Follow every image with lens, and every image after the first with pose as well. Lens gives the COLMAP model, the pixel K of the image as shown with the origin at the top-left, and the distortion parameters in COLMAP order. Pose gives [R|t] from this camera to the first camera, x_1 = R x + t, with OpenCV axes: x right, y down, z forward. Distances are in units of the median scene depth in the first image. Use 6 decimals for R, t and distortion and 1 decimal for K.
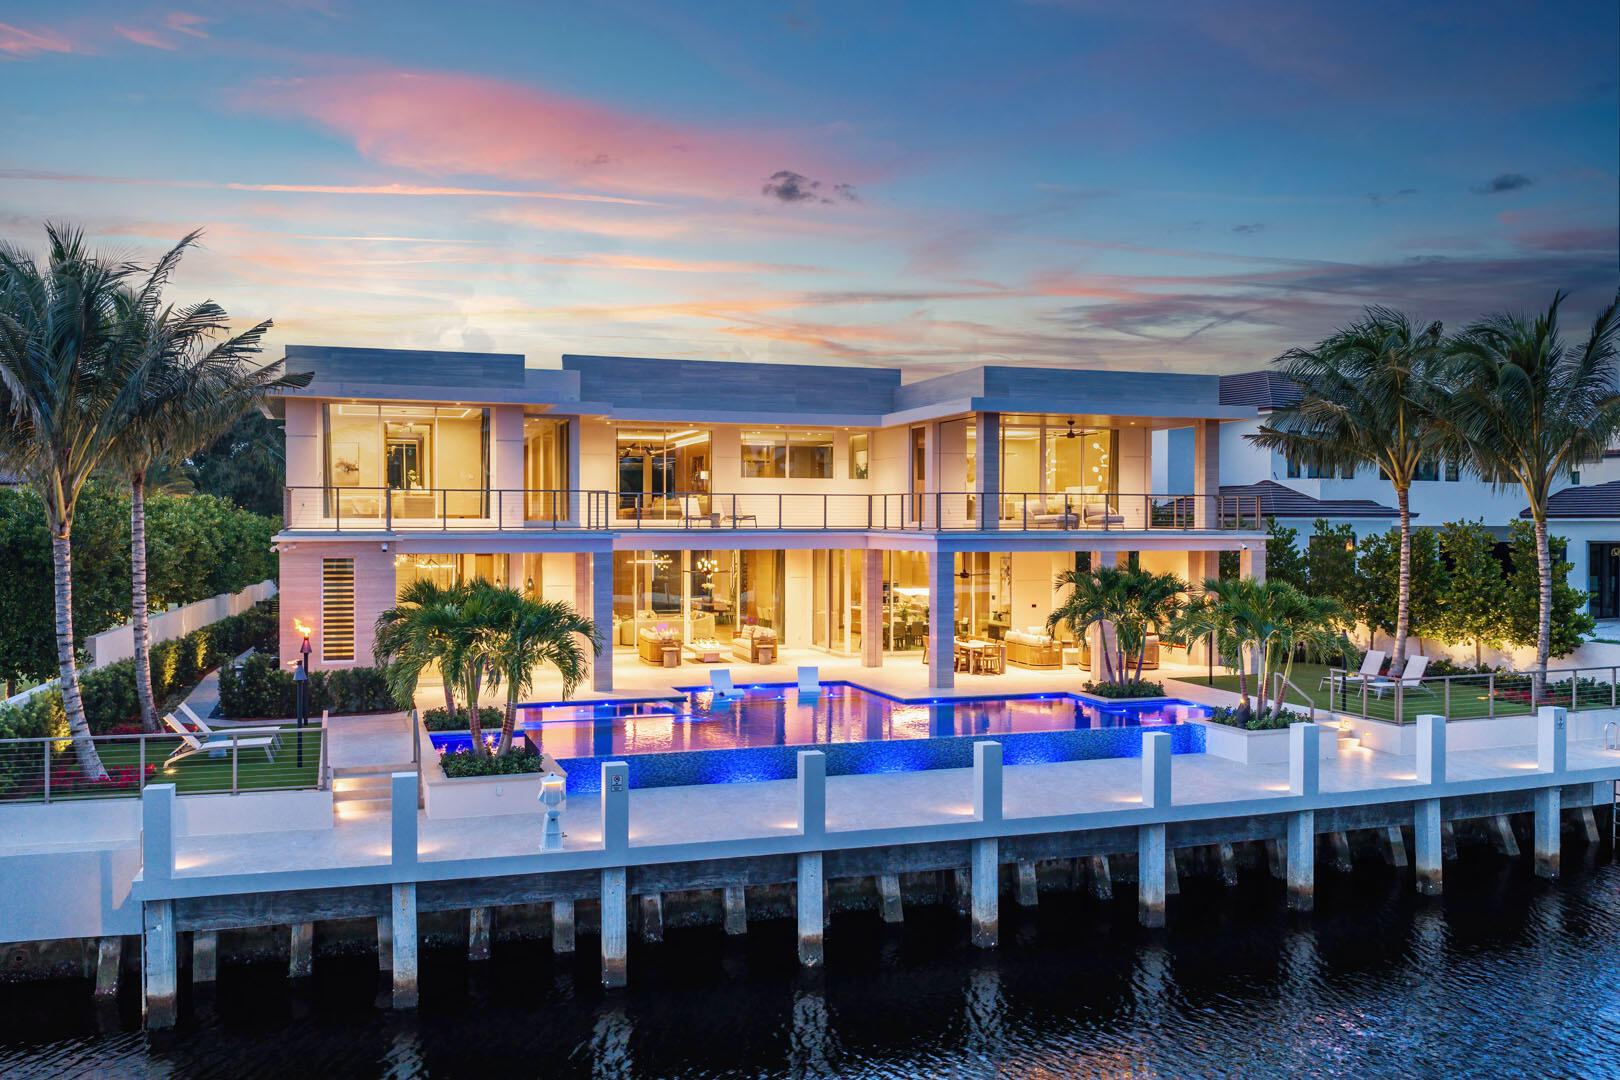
lens RADIAL K [[1375.8, 0, 812.9], [0, 1375.8, 471.4], [0, 0, 1]] dist [0.106623, -0.222504]
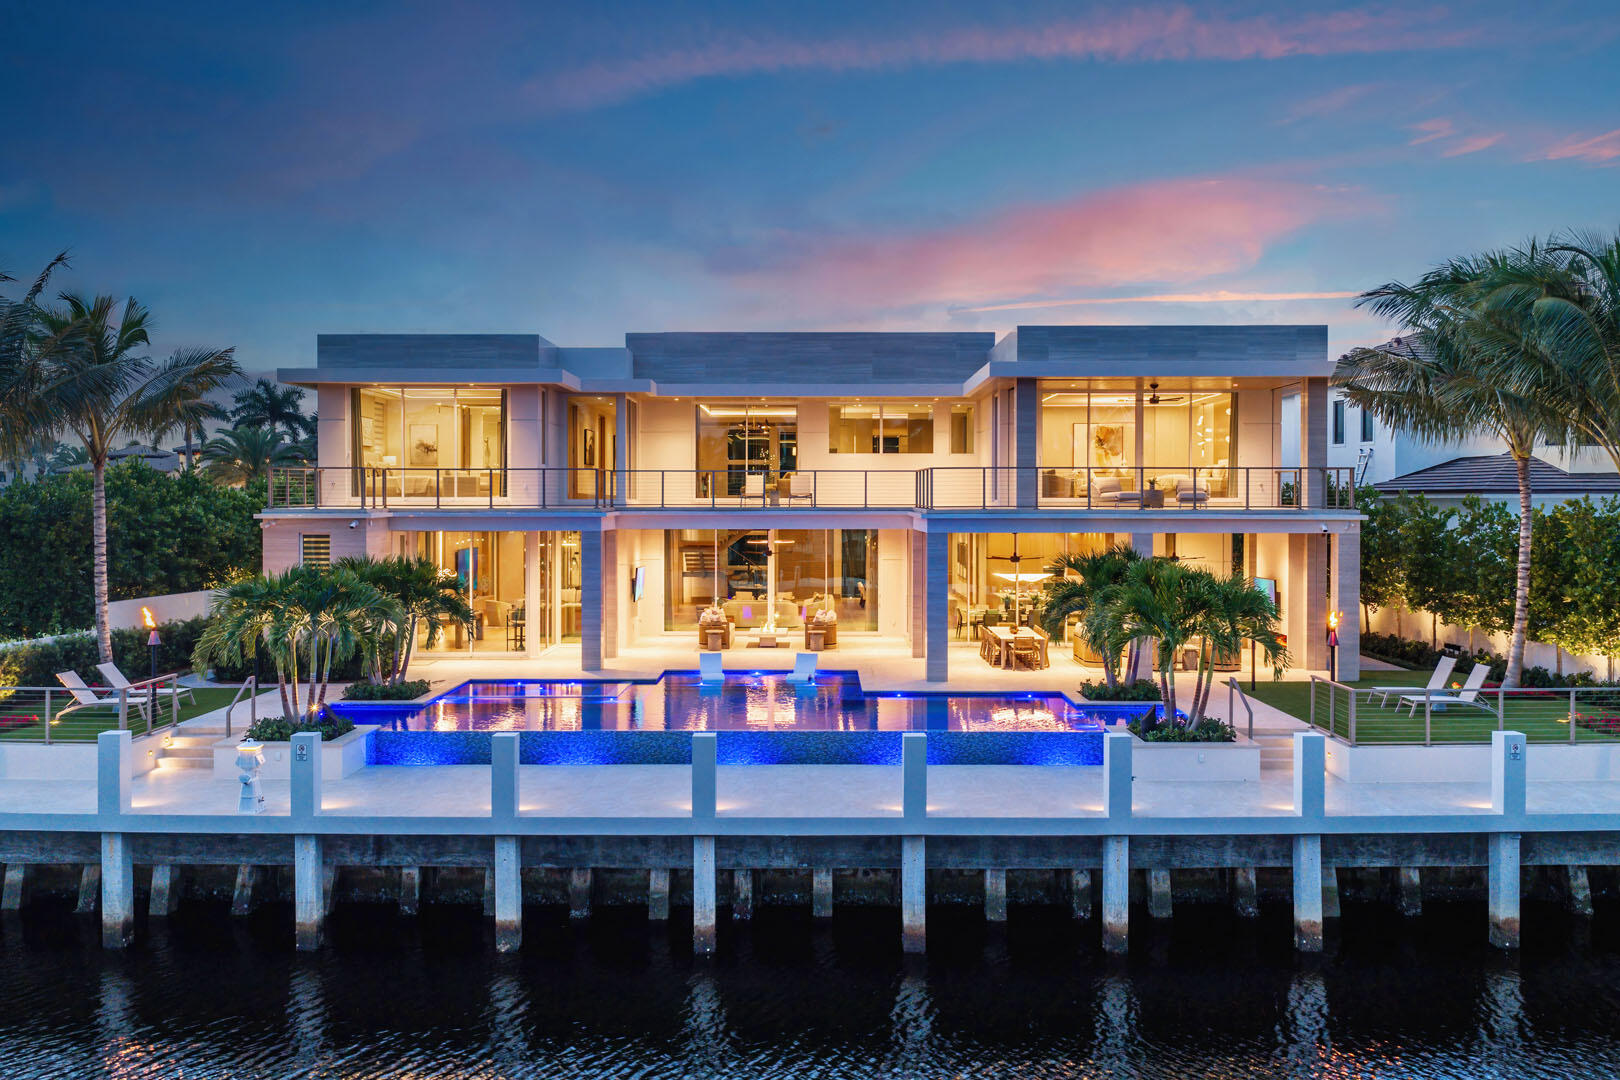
lens RADIAL K [[1383.1, 0, 814.6], [0, 1383.1, 562.2], [0, 0, 1]] dist [0.002225, -0.007358]
pose [[0.942482, 0.014725, -0.333933, 0.298158], [0.012989, 0.996661, 0.080608, 0.002485], [0.334005, -0.080309, 0.939144, 0.100324]]
